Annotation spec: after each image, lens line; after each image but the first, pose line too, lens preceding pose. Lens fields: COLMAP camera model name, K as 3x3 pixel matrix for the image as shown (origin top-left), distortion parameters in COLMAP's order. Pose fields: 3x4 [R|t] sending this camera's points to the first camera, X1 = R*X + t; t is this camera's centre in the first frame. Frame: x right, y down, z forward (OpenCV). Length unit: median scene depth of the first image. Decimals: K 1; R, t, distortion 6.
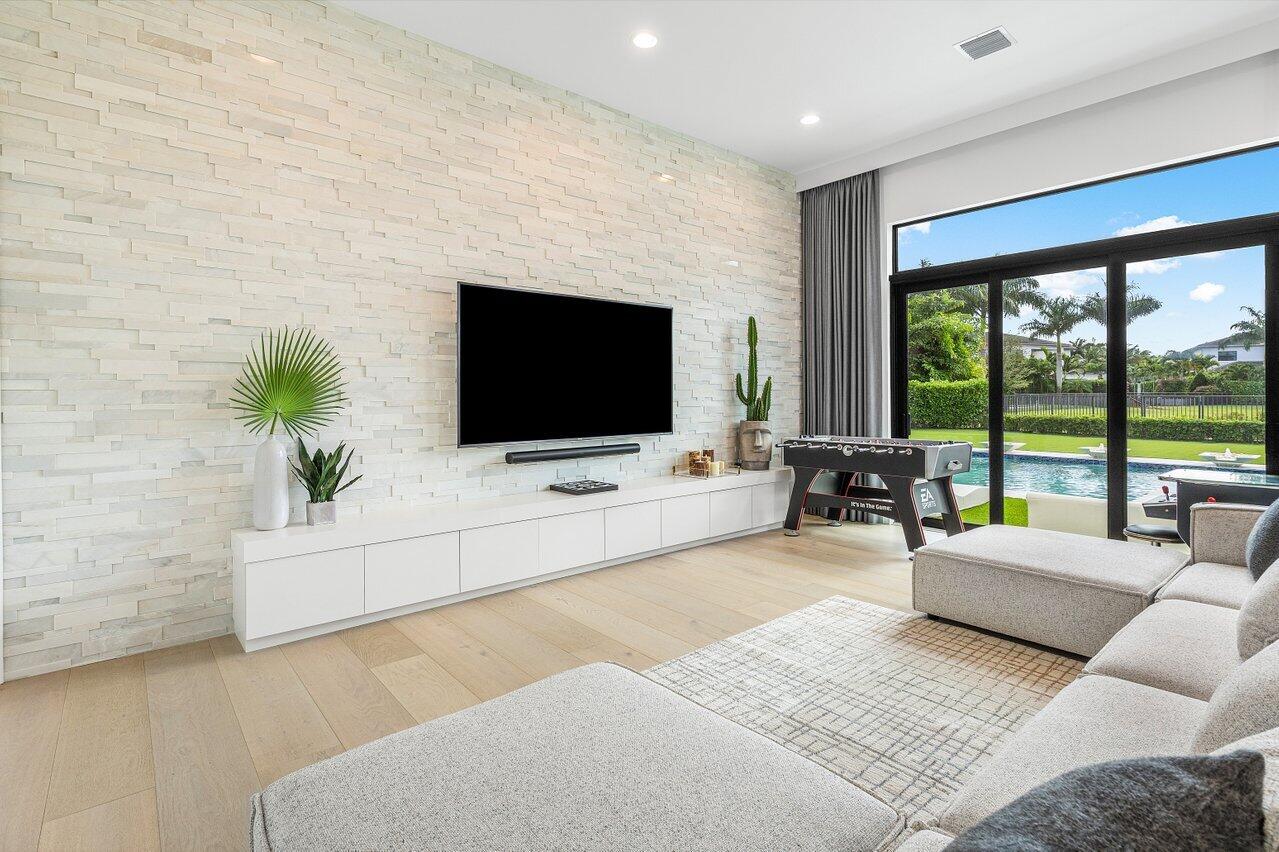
lens RADIAL K [[632.6, 0, 632.2], [0, 632.6, 392.8], [0, 0, 1]] dist [0.004108, 0.000424]
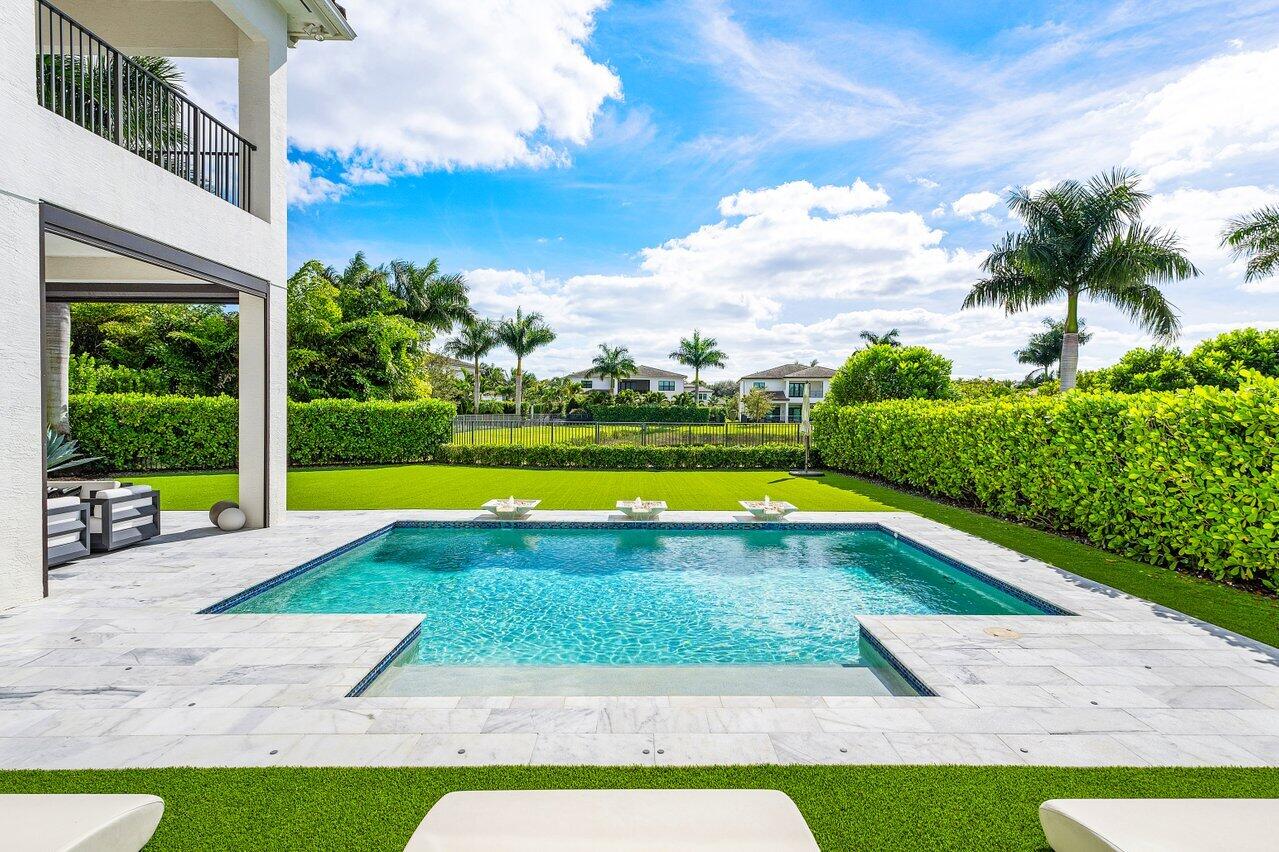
lens RADIAL K [[632.6, 0, 648.3], [0, 632.6, 428.8], [0, 0, 1]] dist [0.004108, 0.000424]
pose [[0.627849, -0.011389, 0.778252, 0.091873], [-0.012848, 0.999605, 0.024993, -0.007496], [-0.778229, -0.025691, 0.627455, 0.258772]]
